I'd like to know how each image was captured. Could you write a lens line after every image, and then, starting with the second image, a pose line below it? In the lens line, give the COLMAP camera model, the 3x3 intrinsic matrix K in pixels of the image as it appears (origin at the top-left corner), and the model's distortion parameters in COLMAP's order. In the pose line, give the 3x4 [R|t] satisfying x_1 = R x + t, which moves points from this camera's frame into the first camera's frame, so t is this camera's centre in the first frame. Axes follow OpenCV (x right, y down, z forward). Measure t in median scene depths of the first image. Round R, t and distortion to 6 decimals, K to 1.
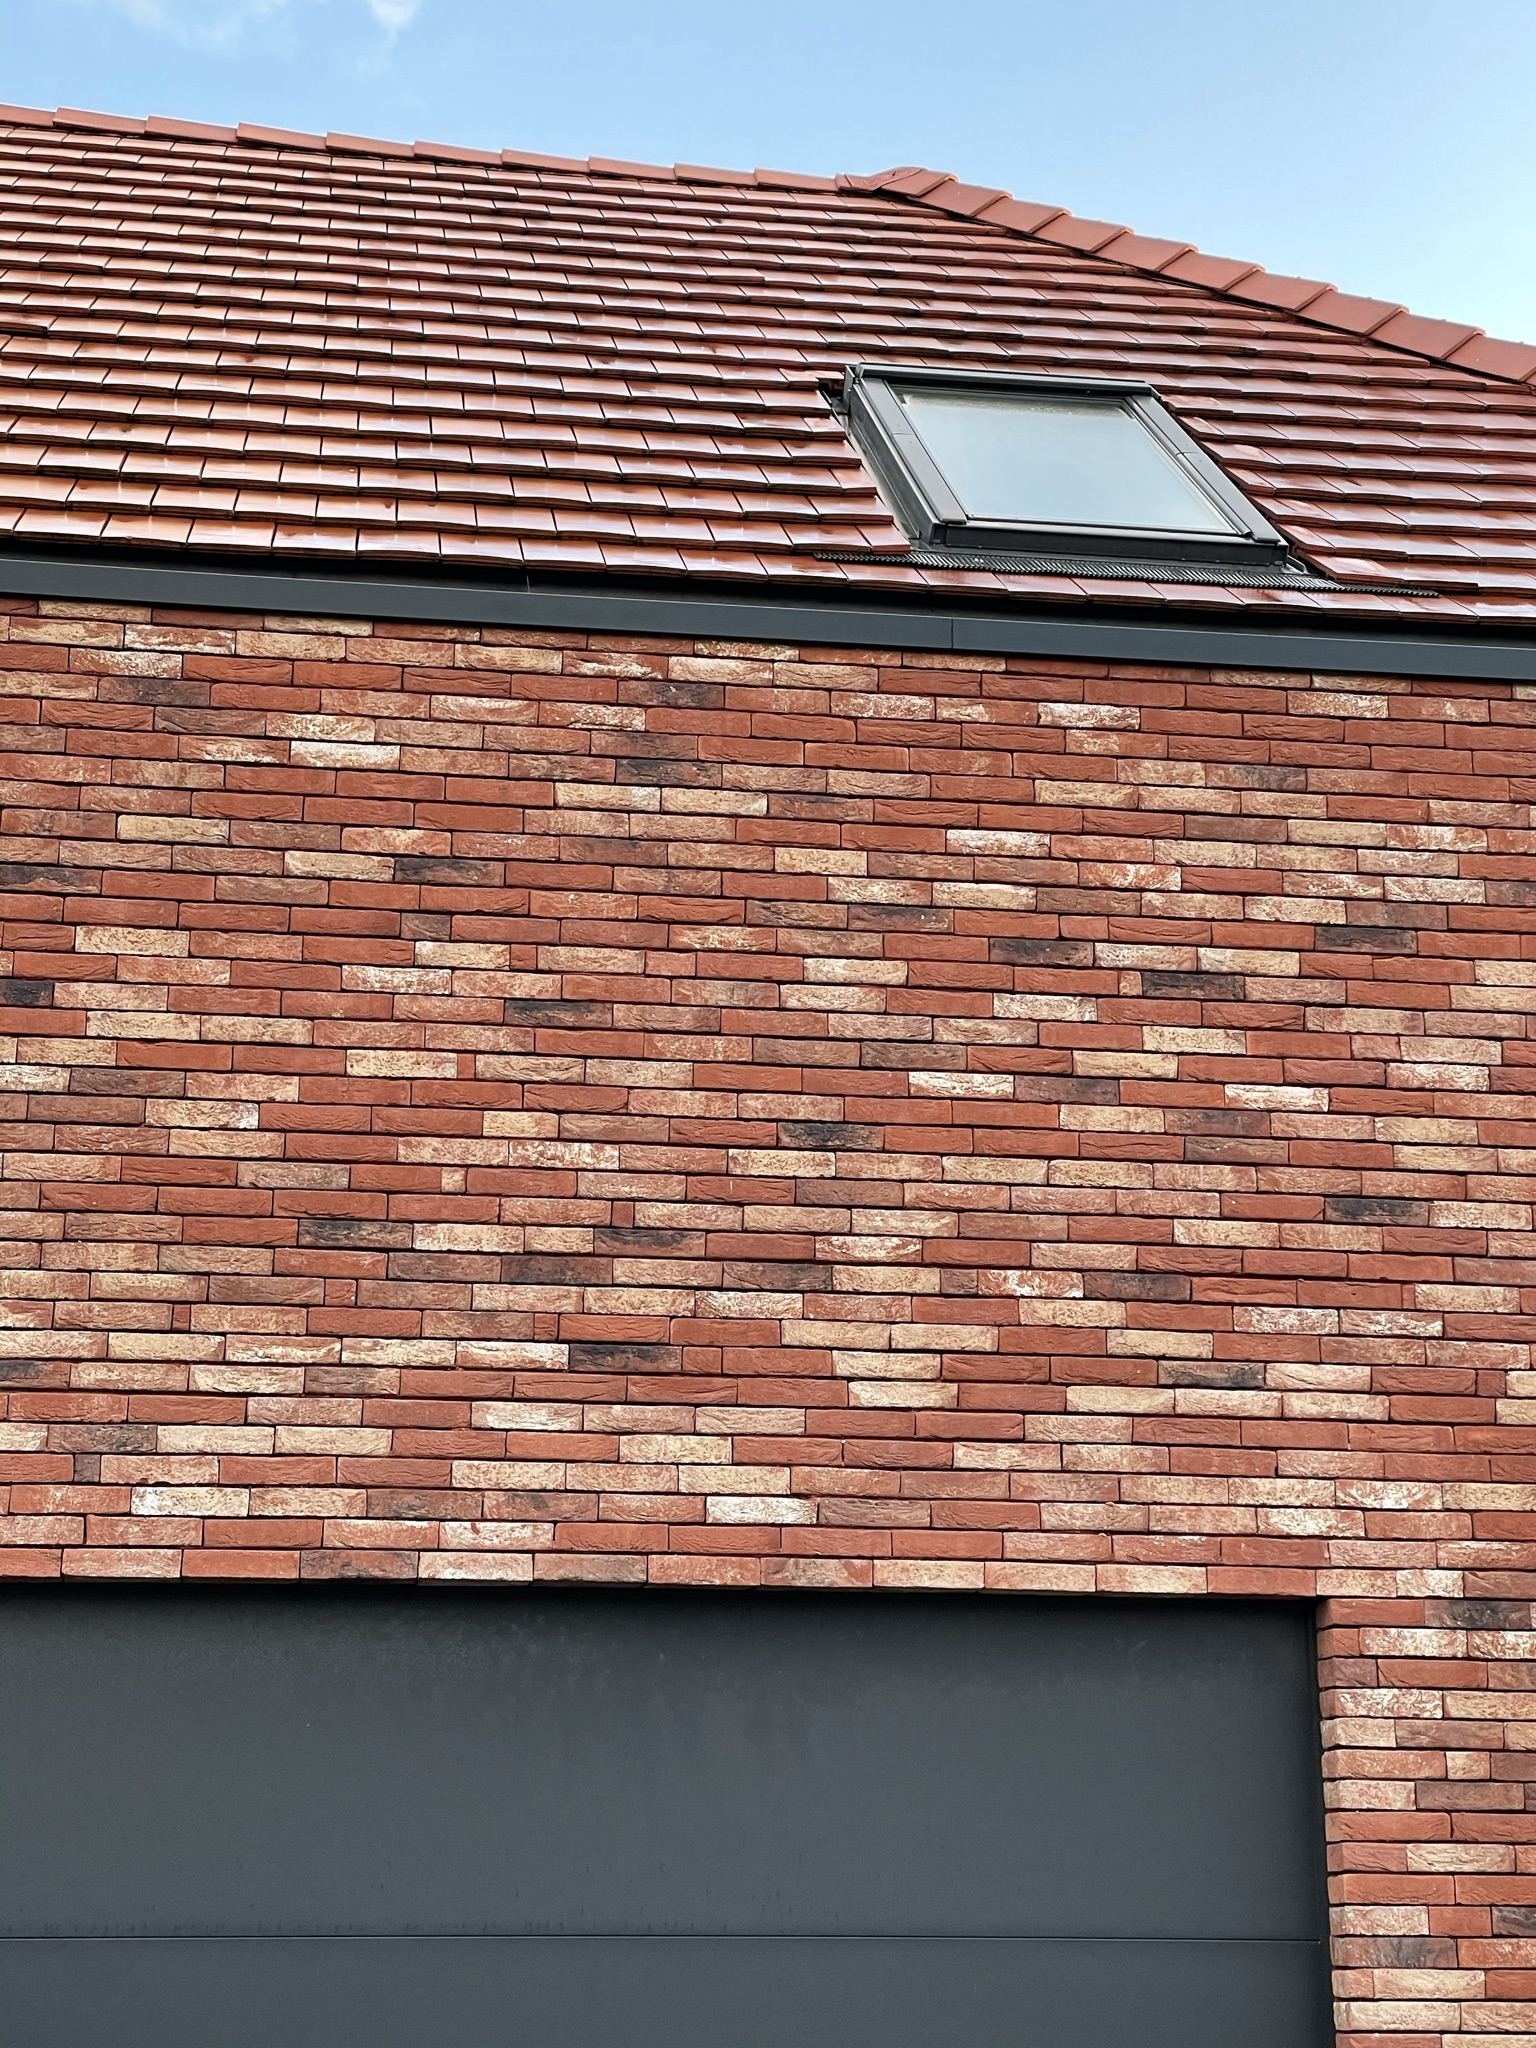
lens RADIAL K [[3309.8, 0, 773.9], [0, 3309.8, 1020.1], [0, 0, 1]] dist [0.131597, 0.000000]
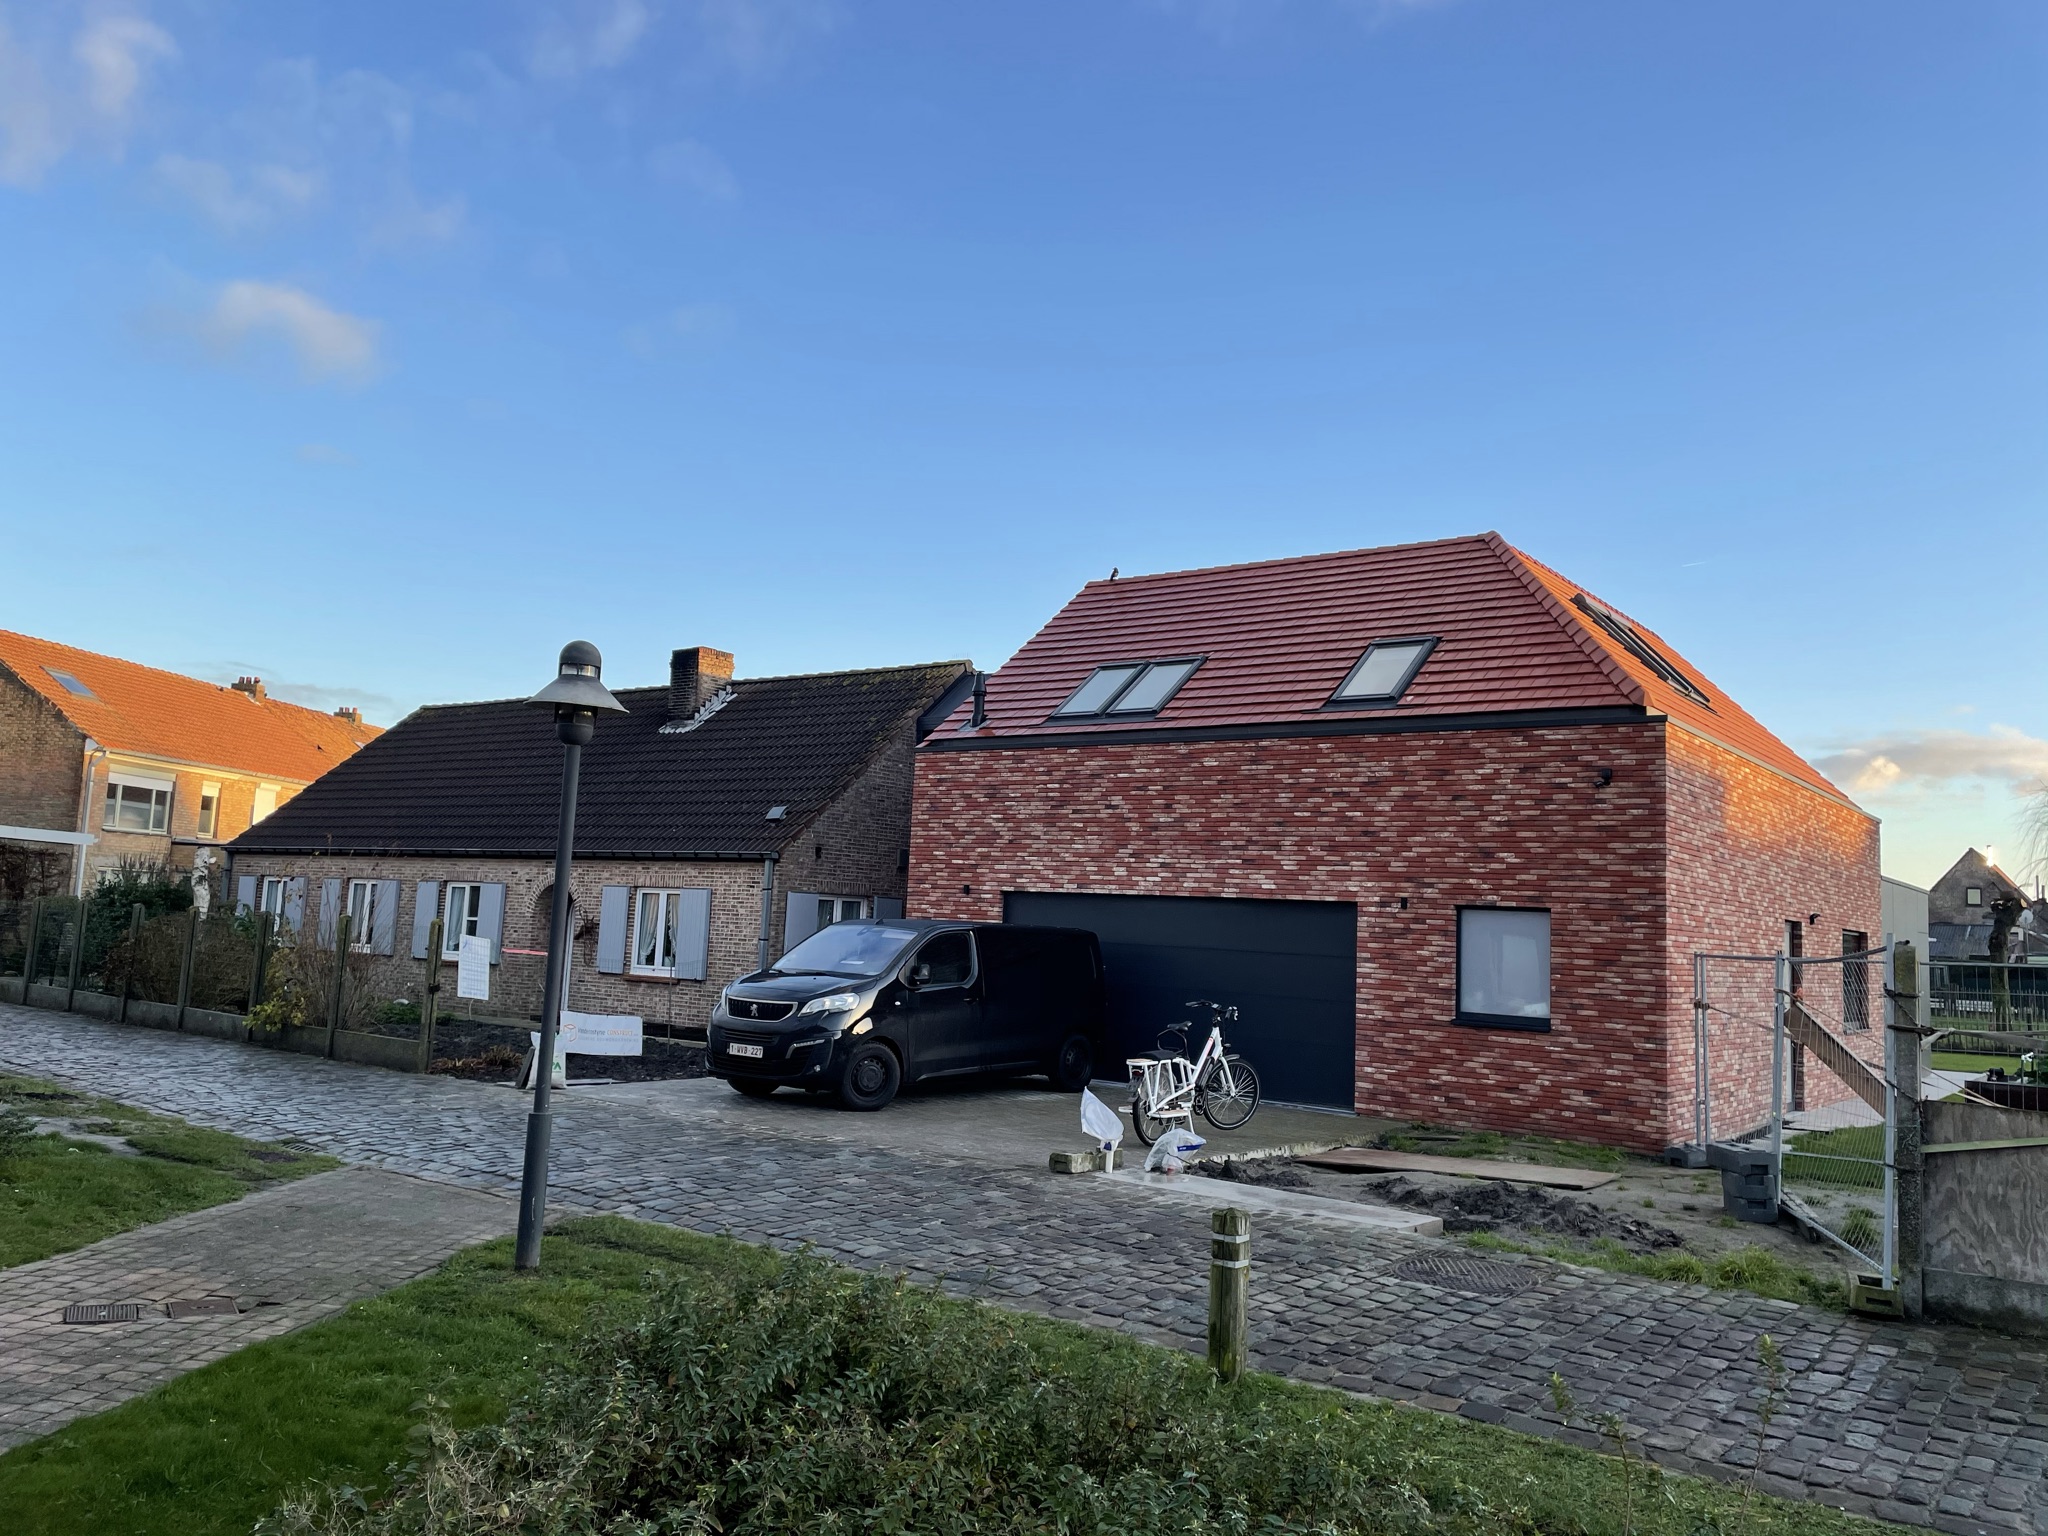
lens RADIAL K [[1535.3, 0, 1015.9], [0, 1535.3, 753.8], [0, 0, 1]] dist [0.095983, -0.094553]
pose [[0.699844, -0.052270, -0.712381, 1.671077], [0.135263, 0.988972, 0.060318, -0.323450], [0.701372, -0.138572, 0.699196, -1.260318]]
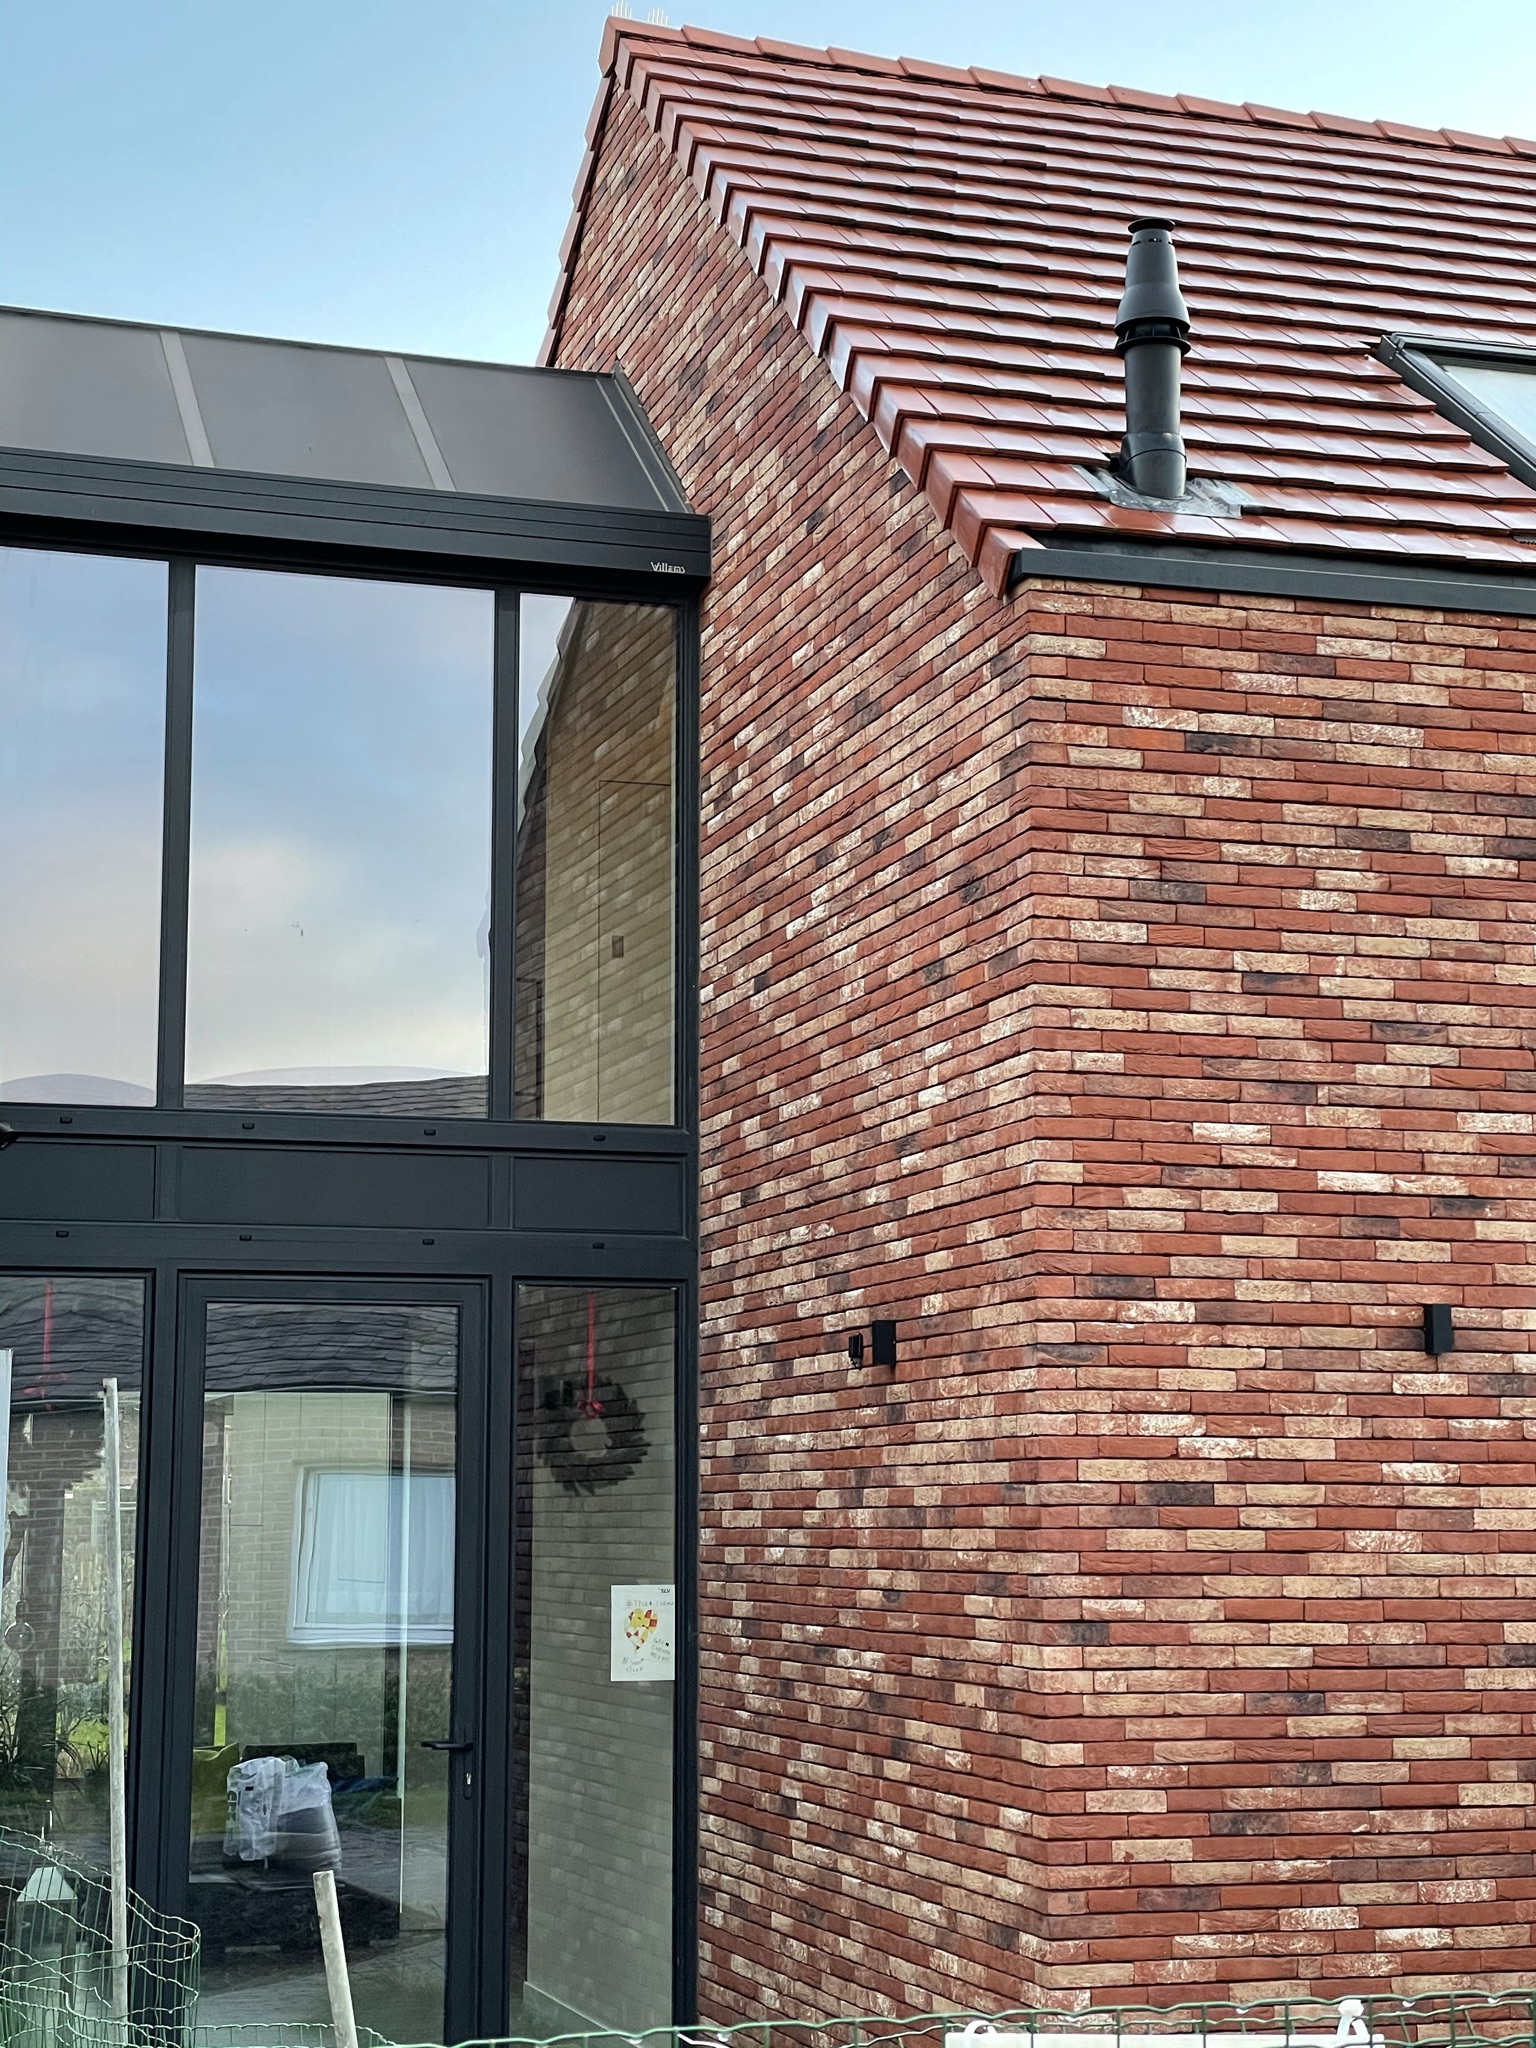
lens RADIAL K [[3309.8, 0, 754.5], [0, 3309.8, 1036.7], [0, 0, 1]] dist [0.131597, 0.000000]
pose [[0.988225, 0.015199, 0.152251, -1.167141], [-0.031101, 0.994234, 0.102620, -0.104814], [-0.149813, -0.106146, 0.983000, -0.367422]]
